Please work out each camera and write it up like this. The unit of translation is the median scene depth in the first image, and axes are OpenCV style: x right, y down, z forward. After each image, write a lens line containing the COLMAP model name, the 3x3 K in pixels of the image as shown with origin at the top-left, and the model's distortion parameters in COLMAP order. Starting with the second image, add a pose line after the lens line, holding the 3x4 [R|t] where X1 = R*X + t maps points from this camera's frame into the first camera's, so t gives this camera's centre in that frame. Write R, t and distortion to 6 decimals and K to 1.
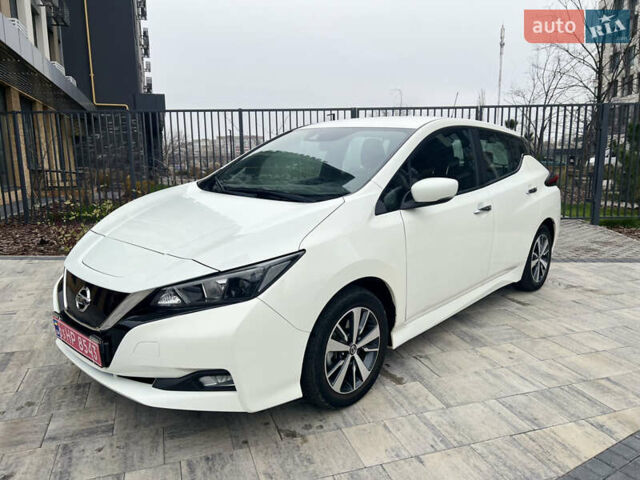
lens RADIAL K [[478.9, 0, 321.2], [0, 478.9, 241.0], [0, 0, 1]] dist [0.059997, -0.063928]
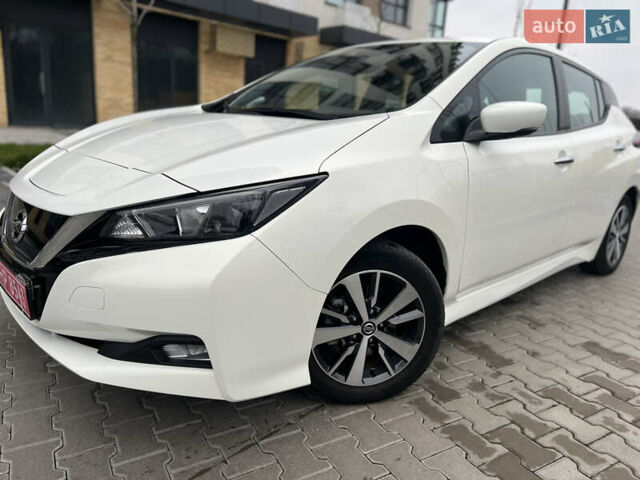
lens RADIAL K [[478.9, 0, 321.2], [0, 478.9, 241.0], [0, 0, 1]] dist [0.059997, -0.063928]
pose [[0.996000, 0.070399, -0.055024, 0.000549], [-0.067831, 0.996579, 0.047222, 0.067466], [0.058160, -0.043301, 0.997368, 0.257733]]
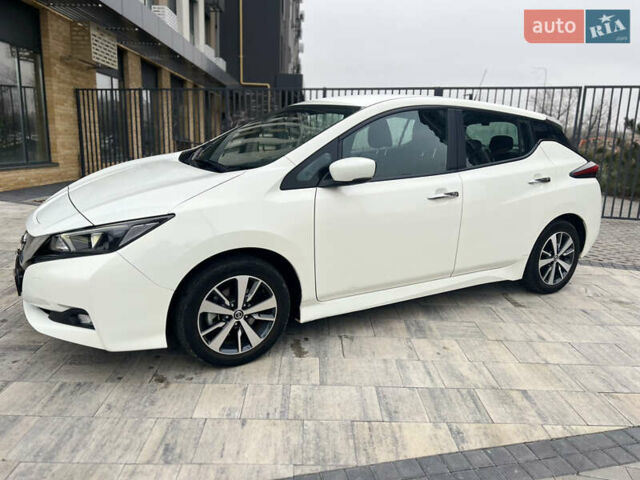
lens RADIAL K [[477.6, 0, 321.8], [0, 477.6, 234.5], [0, 0, 1]] dist [0.066530, -0.073902]
pose [[0.952778, 0.096724, -0.287852, 0.490097], [-0.089127, 0.995240, 0.039411, -0.006969], [0.290294, -0.011895, 0.956864, 0.043259]]
